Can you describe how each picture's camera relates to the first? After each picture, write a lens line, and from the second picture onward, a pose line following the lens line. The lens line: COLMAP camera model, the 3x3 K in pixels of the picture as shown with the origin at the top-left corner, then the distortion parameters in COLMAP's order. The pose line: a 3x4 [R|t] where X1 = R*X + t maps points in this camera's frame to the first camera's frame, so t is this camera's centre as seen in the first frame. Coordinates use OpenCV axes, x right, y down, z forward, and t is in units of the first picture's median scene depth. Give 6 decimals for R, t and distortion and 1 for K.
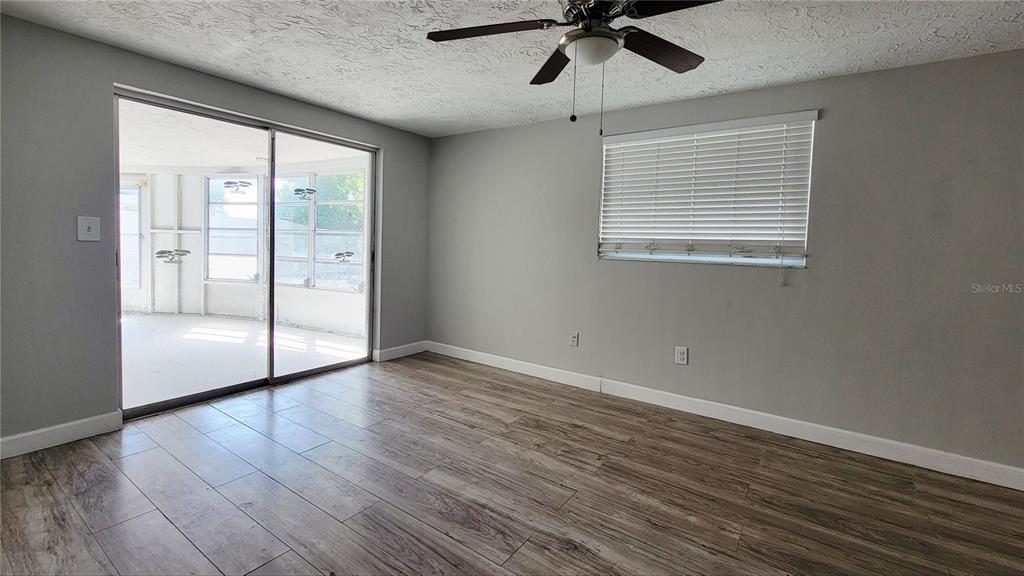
lens RADIAL K [[403.4, 0, 513.0], [0, 403.4, 262.8], [0, 0, 1]] dist [-0.000687, 0.000034]
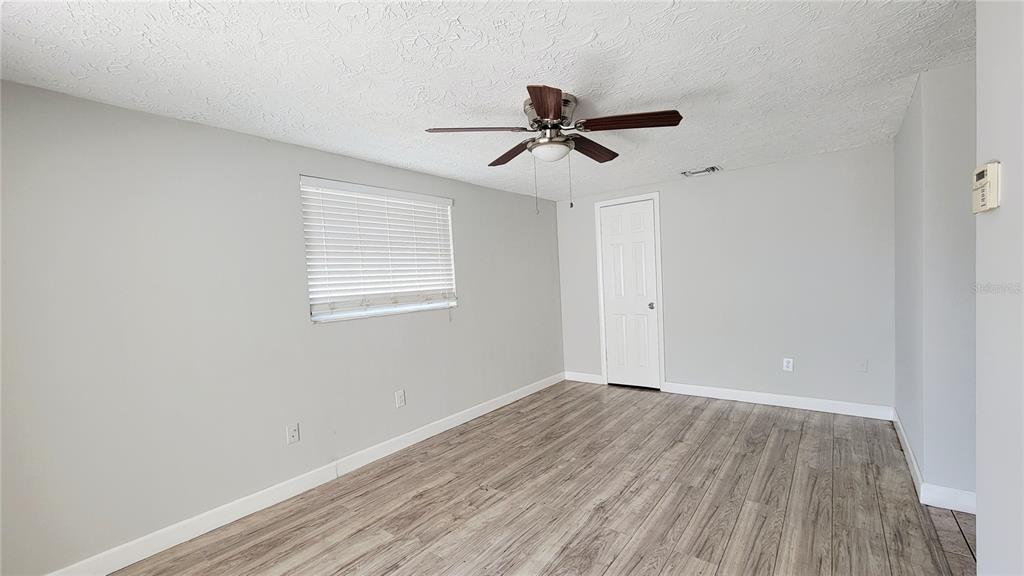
lens RADIAL K [[419.7, 0, 512.8], [0, 419.7, 302.2], [0, 0, 1]] dist [-0.008165, 0.004022]
pose [[0.086434, -0.086947, 0.992456, -0.770640], [0.102039, 0.991718, 0.077995, -0.101221], [-0.991018, 0.094527, 0.094590, 0.656638]]
